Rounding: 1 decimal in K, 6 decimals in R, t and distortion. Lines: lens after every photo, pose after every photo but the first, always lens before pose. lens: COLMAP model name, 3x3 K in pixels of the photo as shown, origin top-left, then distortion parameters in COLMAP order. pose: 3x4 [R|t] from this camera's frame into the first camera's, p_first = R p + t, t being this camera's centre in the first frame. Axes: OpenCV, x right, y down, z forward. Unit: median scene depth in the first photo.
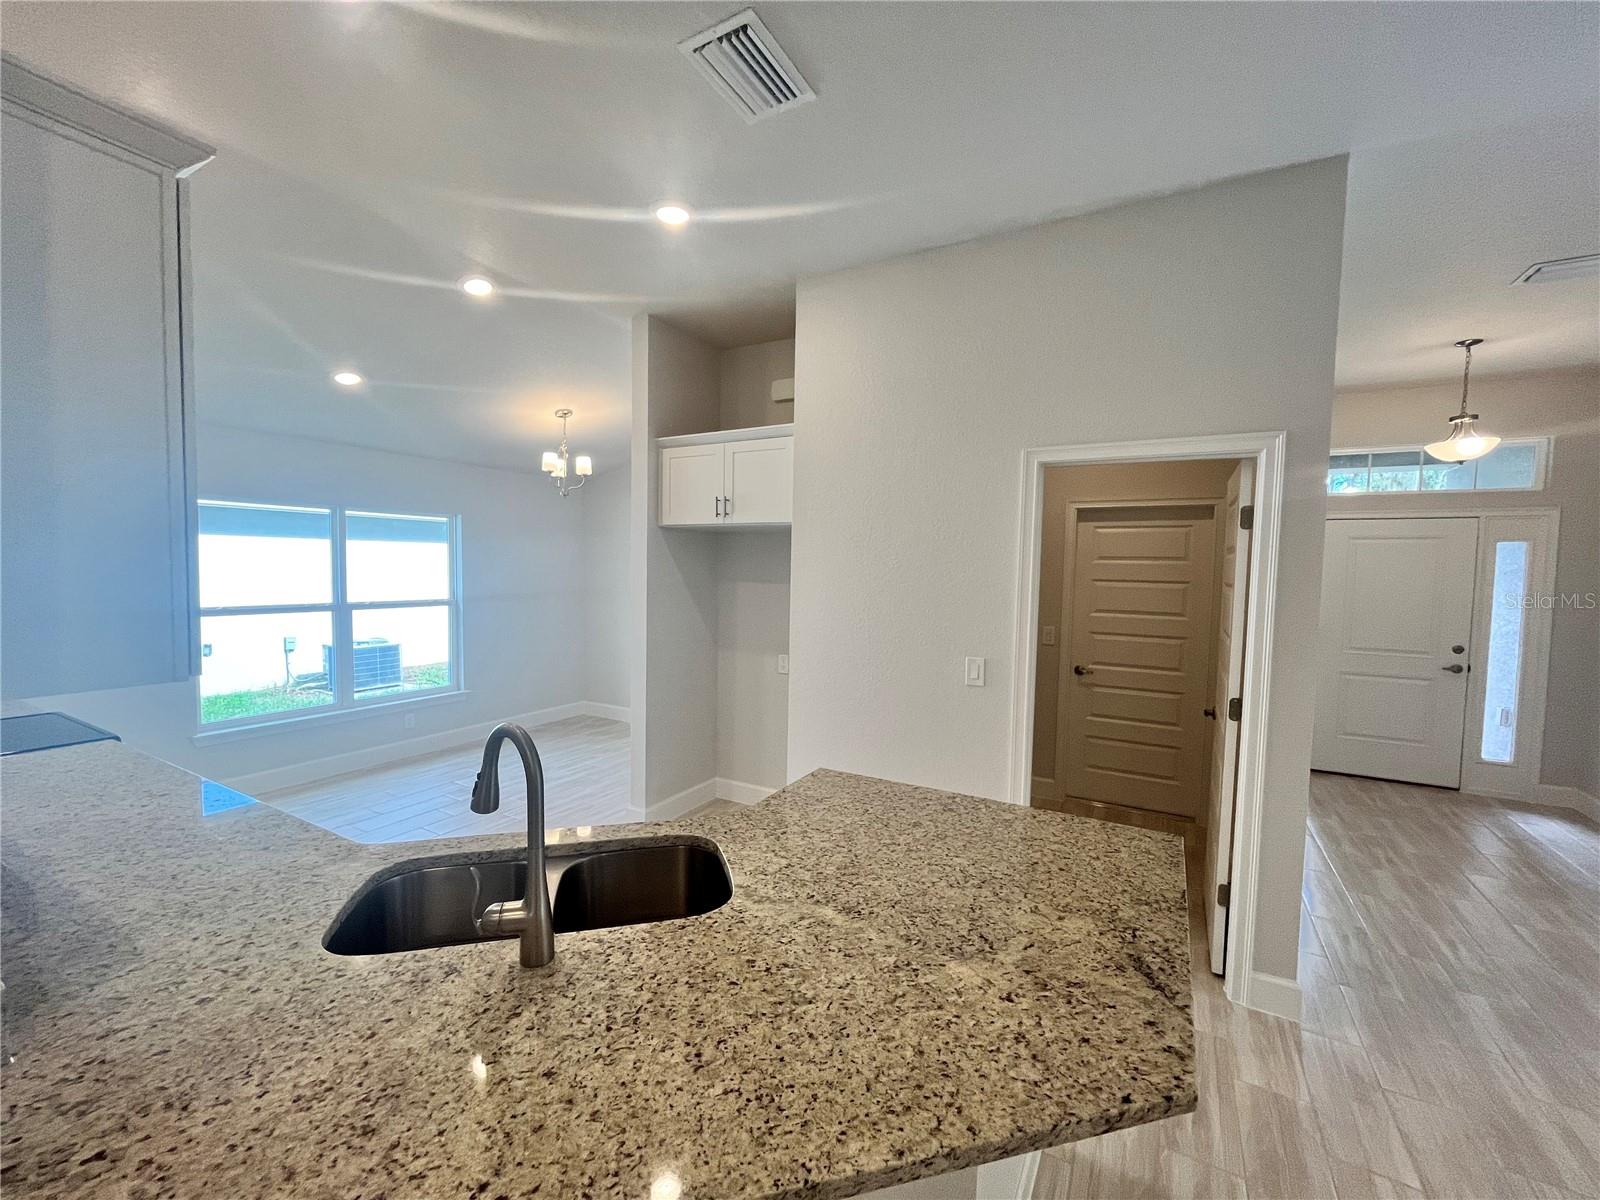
lens RADIAL K [[652.6, 0, 797.6], [0, 652.6, 600.3], [0, 0, 1]] dist [-0.003053, 0.000216]
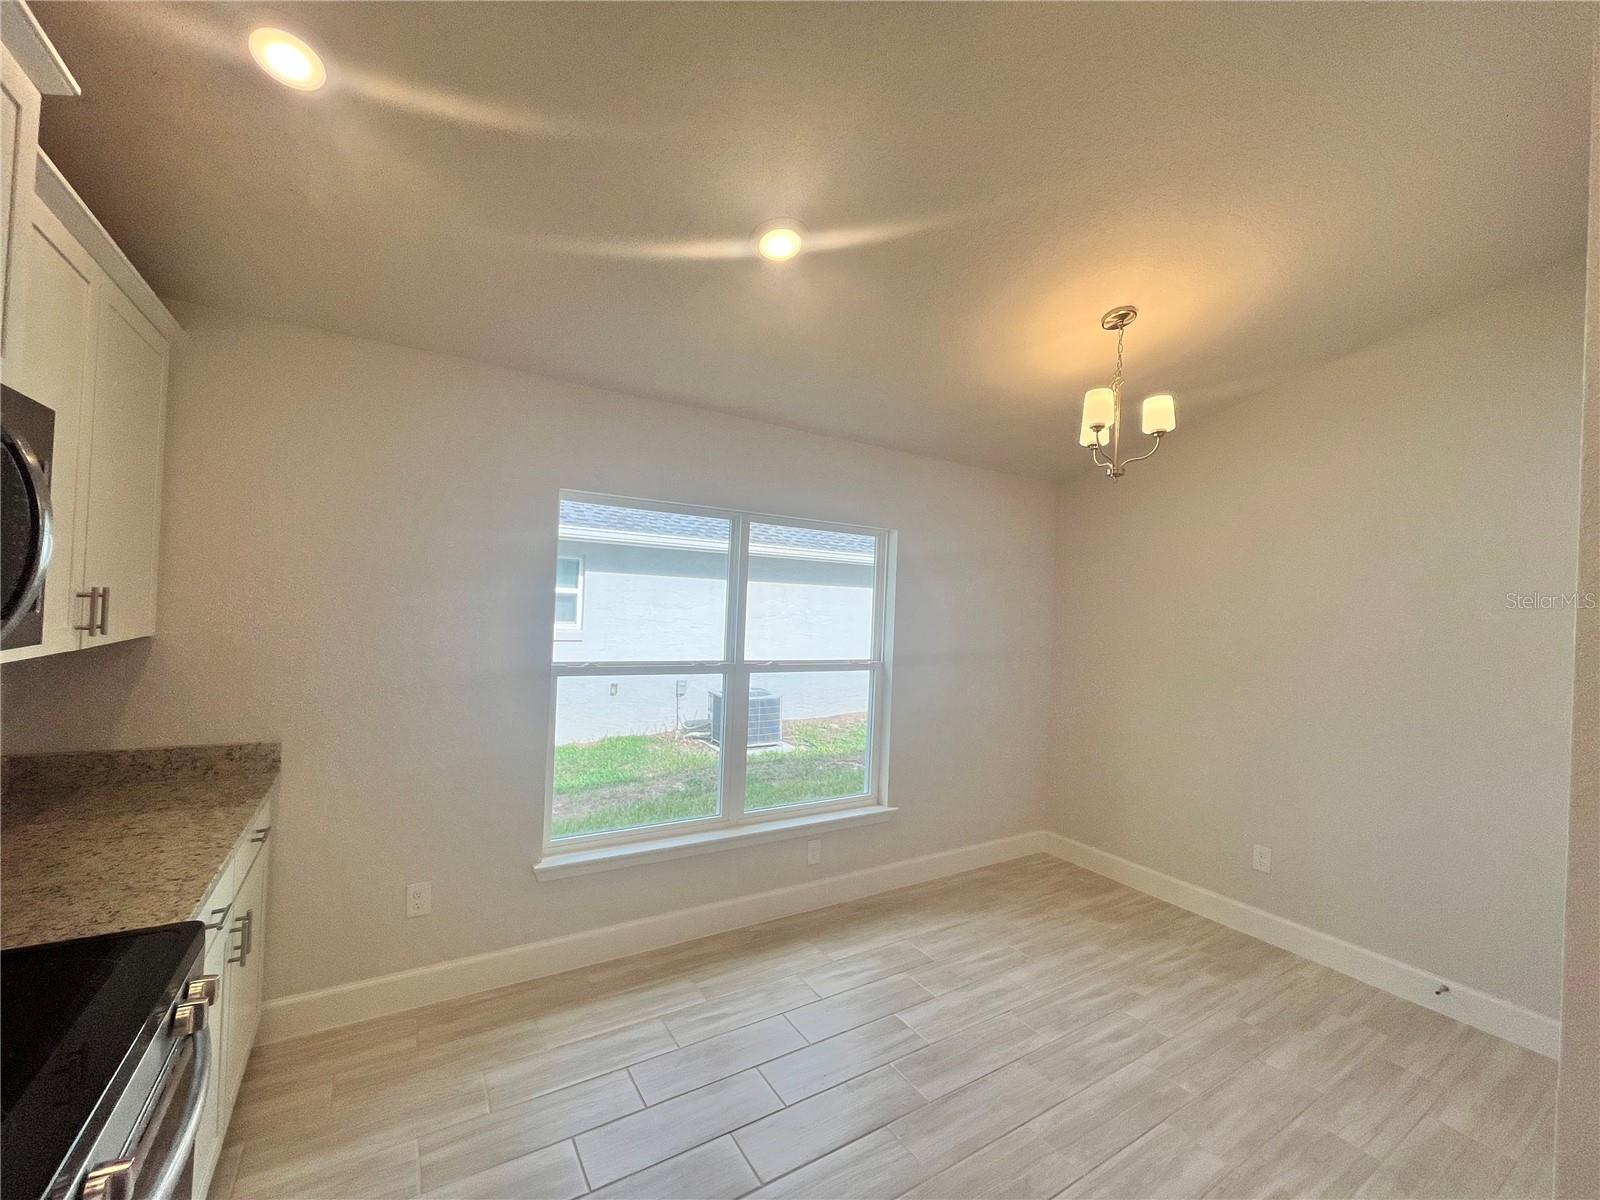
lens RADIAL K [[652.6, 0, 799.1], [0, 652.6, 600.5], [0, 0, 1]] dist [-0.003053, 0.000216]
pose [[0.878204, 0.015869, -0.478024, -0.291597], [-0.051194, 0.996826, -0.060960, -0.017892], [0.475539, 0.078008, 0.876229, 0.395080]]
